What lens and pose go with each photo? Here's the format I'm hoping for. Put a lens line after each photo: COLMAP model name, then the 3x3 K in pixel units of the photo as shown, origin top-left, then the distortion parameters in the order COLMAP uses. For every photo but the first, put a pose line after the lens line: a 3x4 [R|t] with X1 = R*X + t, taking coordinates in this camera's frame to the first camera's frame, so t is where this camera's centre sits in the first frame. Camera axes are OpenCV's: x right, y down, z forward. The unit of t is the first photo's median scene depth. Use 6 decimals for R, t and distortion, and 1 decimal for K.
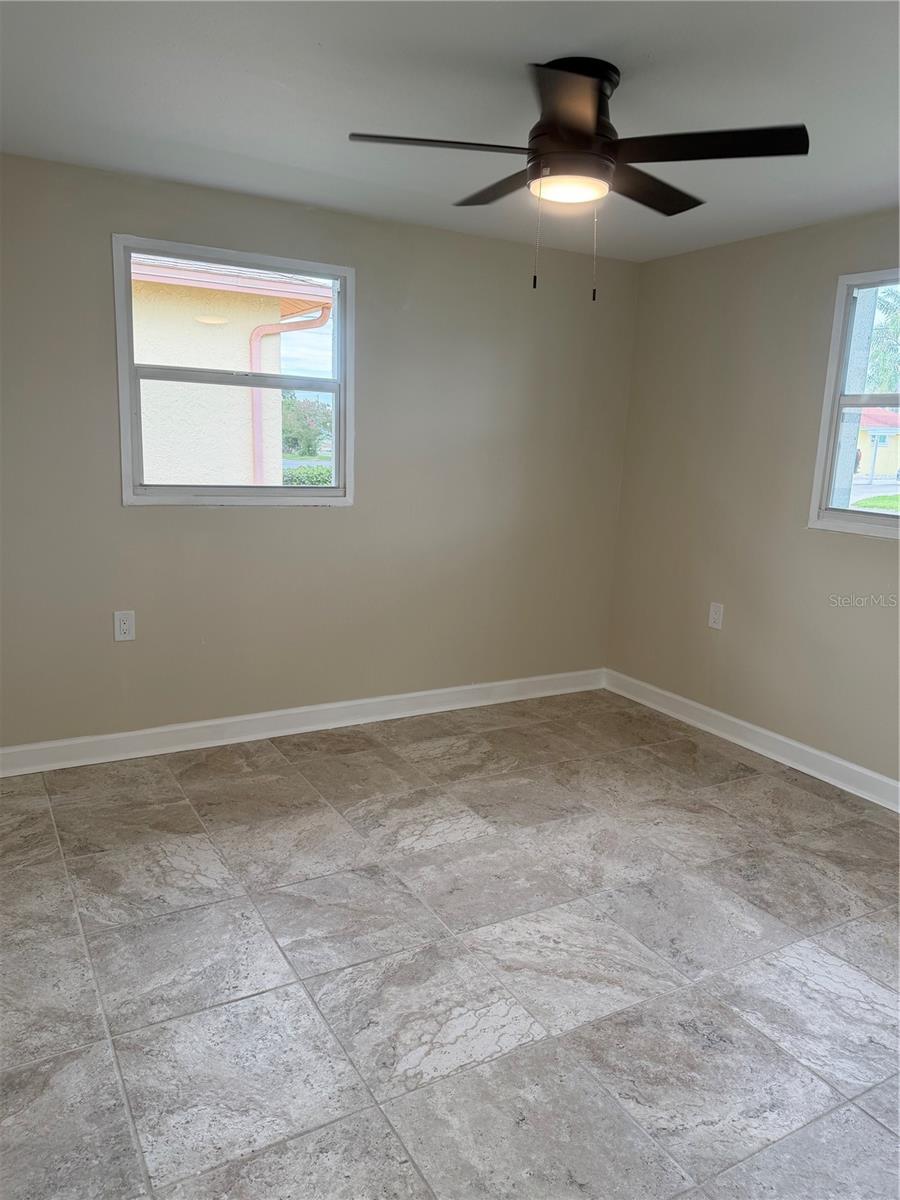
lens RADIAL K [[837.6, 0, 450.0], [0, 837.6, 600.0], [0, 0, 1]] dist [0.056420, -0.084261]
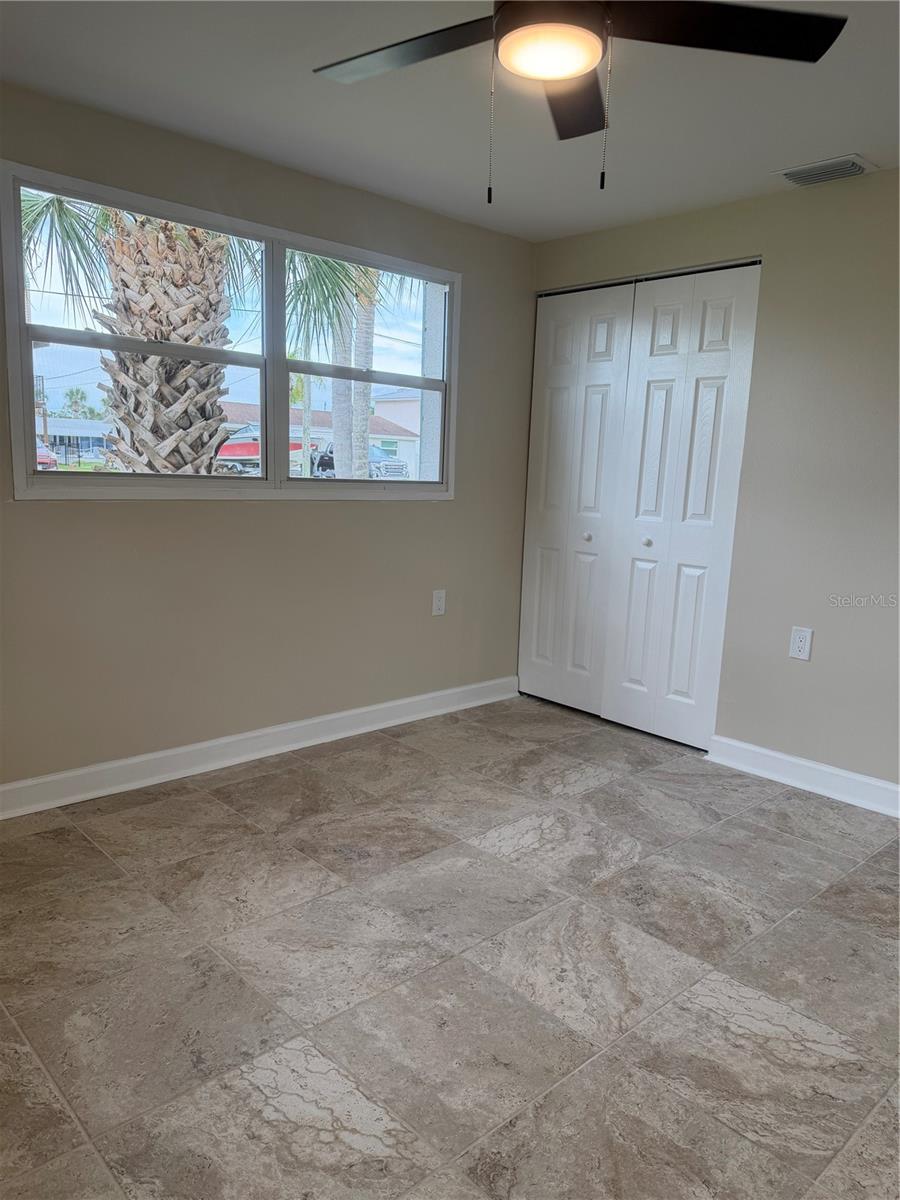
lens RADIAL K [[842.9, 0, 450.0], [0, 842.9, 600.0], [0, 0, 1]] dist [0.037551, -0.061204]
pose [[-0.212999, -0.213153, 0.953518, -0.542774], [0.150727, 0.957062, 0.247615, -0.178489], [-0.965356, 0.196463, -0.171725, 1.063399]]
